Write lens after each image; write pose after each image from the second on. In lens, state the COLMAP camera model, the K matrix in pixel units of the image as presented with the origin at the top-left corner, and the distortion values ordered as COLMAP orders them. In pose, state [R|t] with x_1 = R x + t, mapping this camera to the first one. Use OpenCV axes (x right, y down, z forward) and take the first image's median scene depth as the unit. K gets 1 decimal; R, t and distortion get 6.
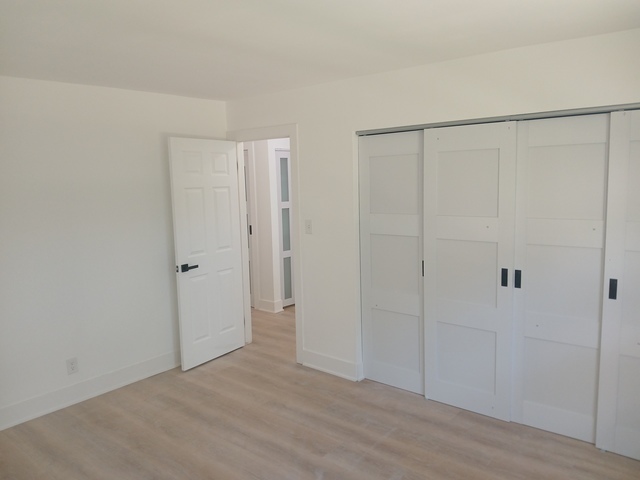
lens RADIAL K [[488.3, 0, 319.4], [0, 488.3, 233.3], [0, 0, 1]] dist [-0.009585, -0.008420]
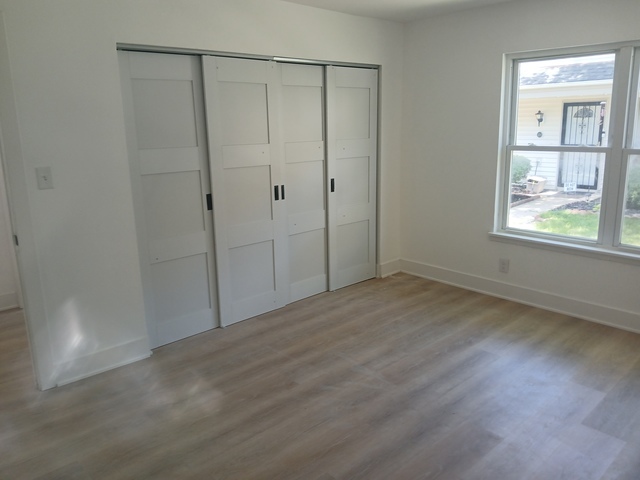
lens RADIAL K [[481.3, 0, 320.0], [0, 481.3, 240.0], [0, 0, 1]] dist [0.099682, -0.181638]
pose [[0.147905, -0.206005, 0.967309, -0.811653], [0.133128, 0.973311, 0.186927, -0.007776], [-0.980001, 0.101128, 0.171382, 0.691917]]
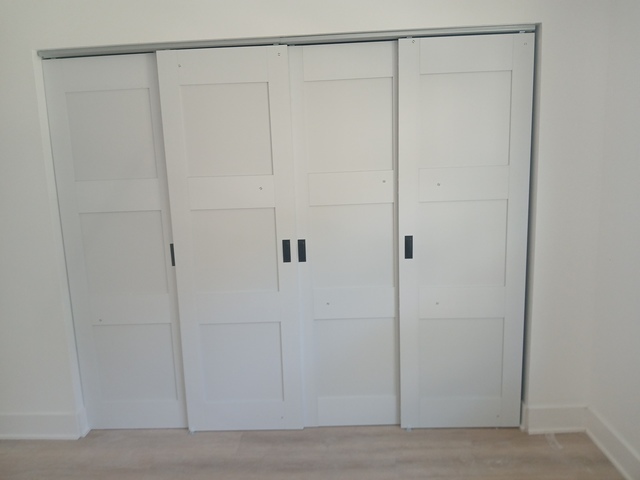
lens RADIAL K [[481.3, 0, 320.0], [0, 481.3, 240.0], [0, 0, 1]] dist [0.099682, -0.181638]
pose [[0.789767, -0.101793, 0.604902, -0.047344], [0.084833, 0.994784, 0.056643, 0.032969], [-0.607513, 0.006581, 0.794282, 0.348396]]
